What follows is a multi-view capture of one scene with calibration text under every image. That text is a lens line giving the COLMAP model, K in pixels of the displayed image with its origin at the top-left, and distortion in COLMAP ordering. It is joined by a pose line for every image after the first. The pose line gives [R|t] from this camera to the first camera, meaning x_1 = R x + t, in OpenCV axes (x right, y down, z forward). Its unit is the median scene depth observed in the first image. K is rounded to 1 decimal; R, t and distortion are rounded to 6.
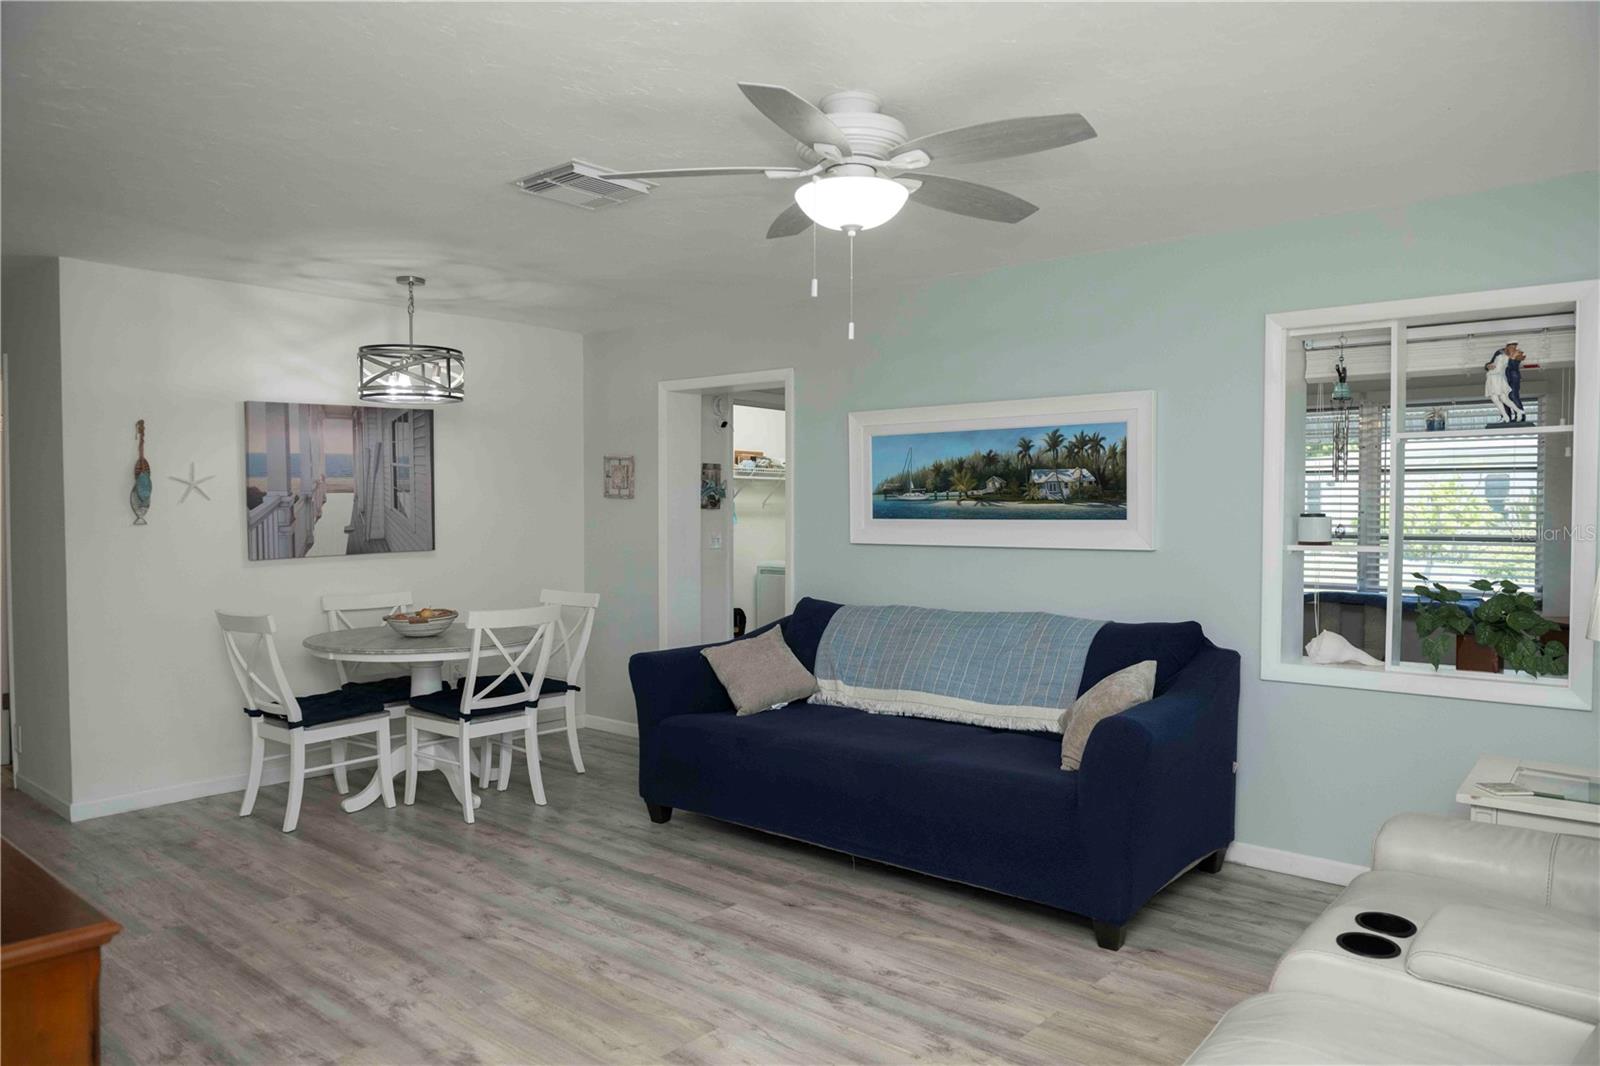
lens RADIAL K [[1080.3, 0, 812.5], [0, 1080.3, 541.0], [0, 0, 1]] dist [-0.010761, -0.004474]
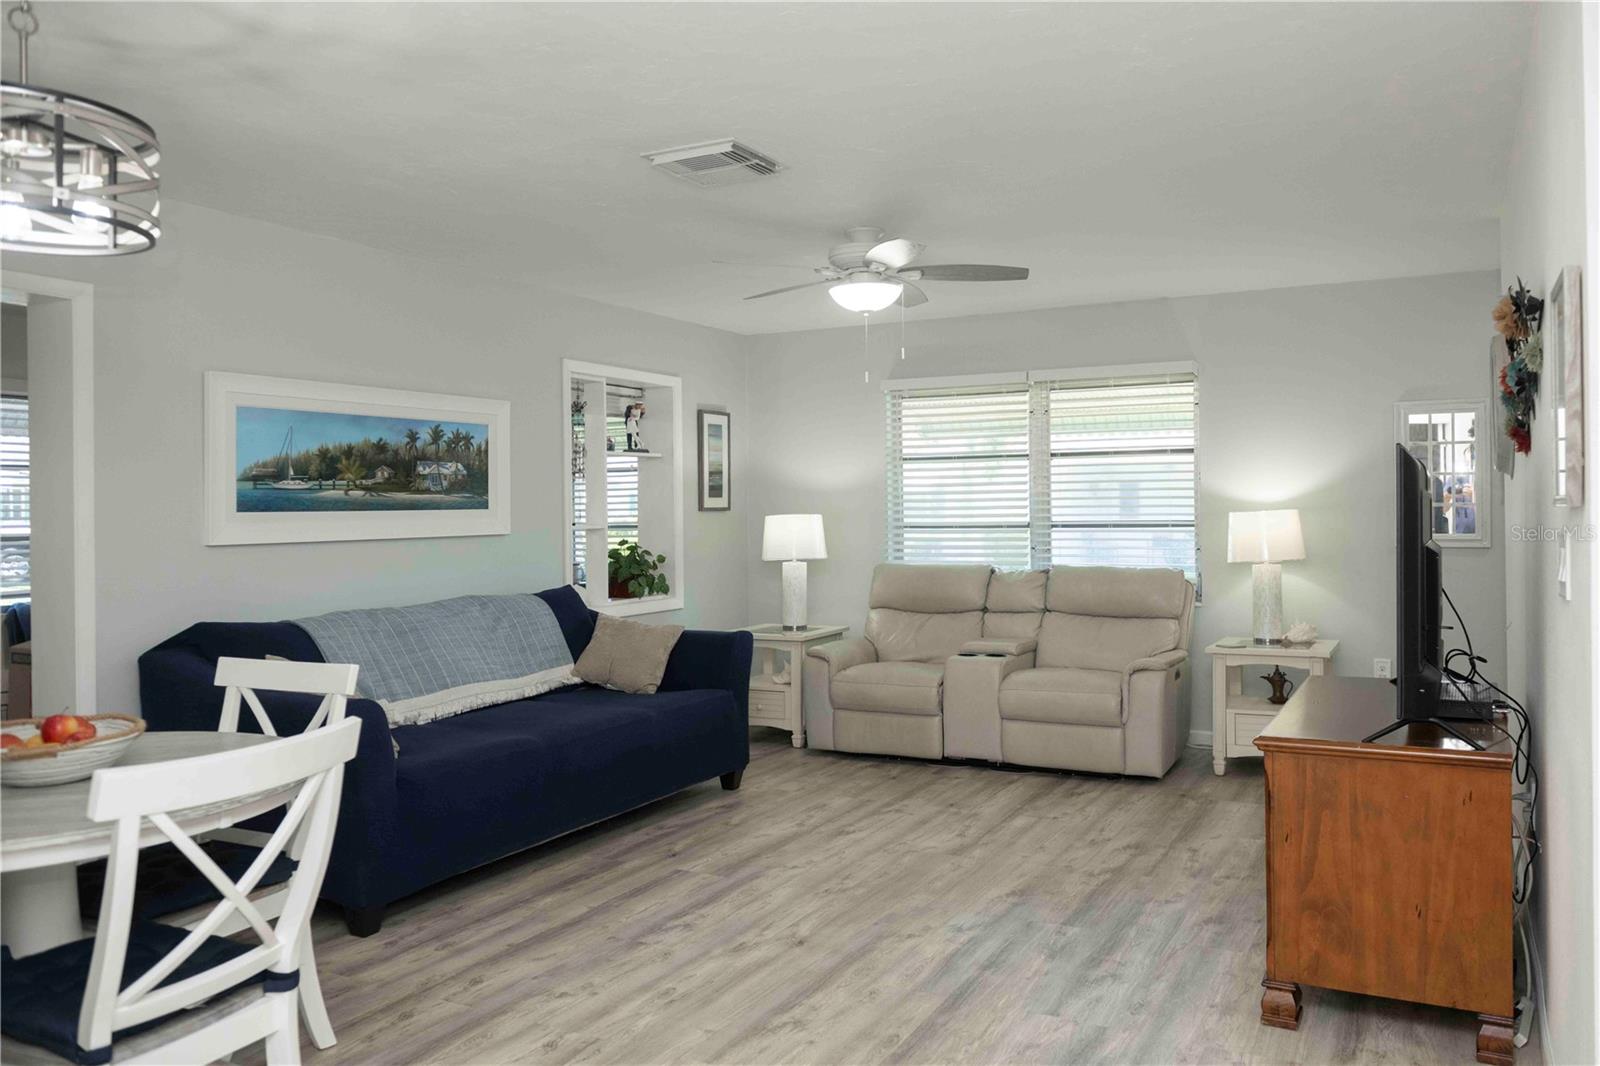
lens RADIAL K [[1169.6, 0, 851.0], [0, 1169.6, 509.6], [0, 0, 1]] dist [-0.018203, -0.001190]
pose [[-0.225704, 0.001965, 0.974194, -1.006228], [0.042441, 0.999068, 0.007818, -0.012091], [-0.973271, 0.043110, -0.225577, 0.891199]]
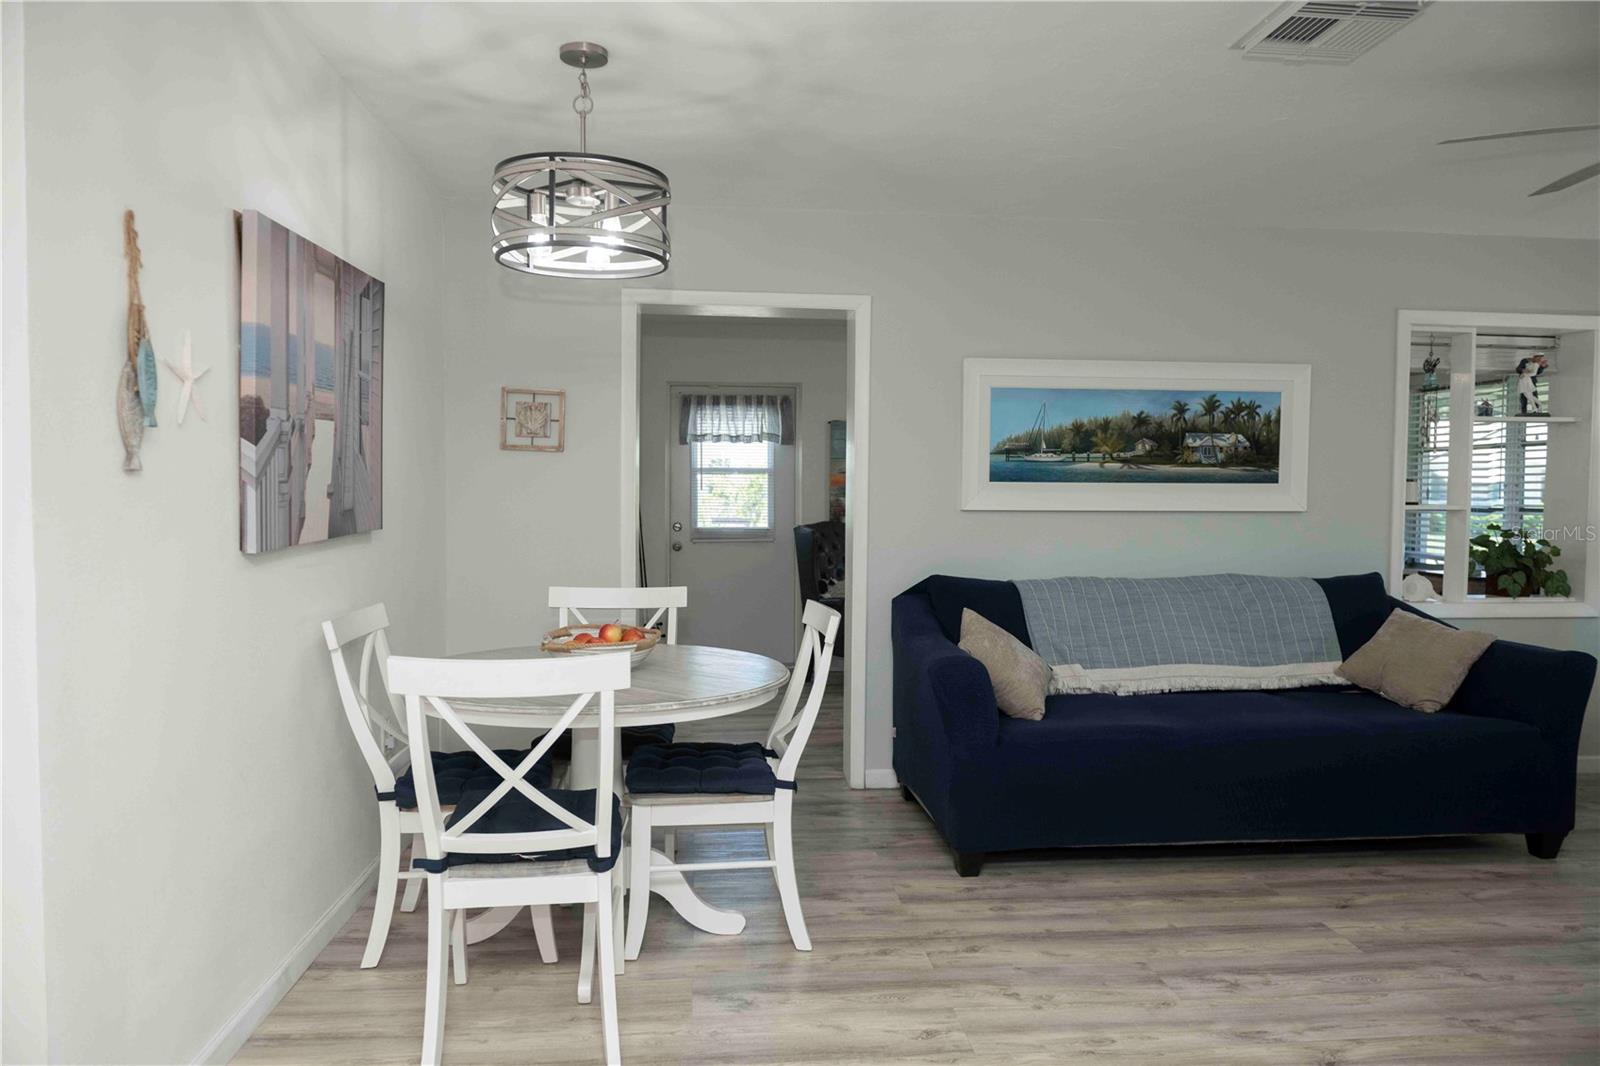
lens RADIAL K [[1080.3, 0, 812.5], [0, 1080.3, 541.0], [0, 0, 1]] dist [-0.010761, -0.004474]
pose [[0.695610, -0.027186, 0.717905, -0.794113], [0.014510, 0.999612, 0.023794, 0.005424], [-0.718273, -0.006134, 0.695734, 0.577381]]
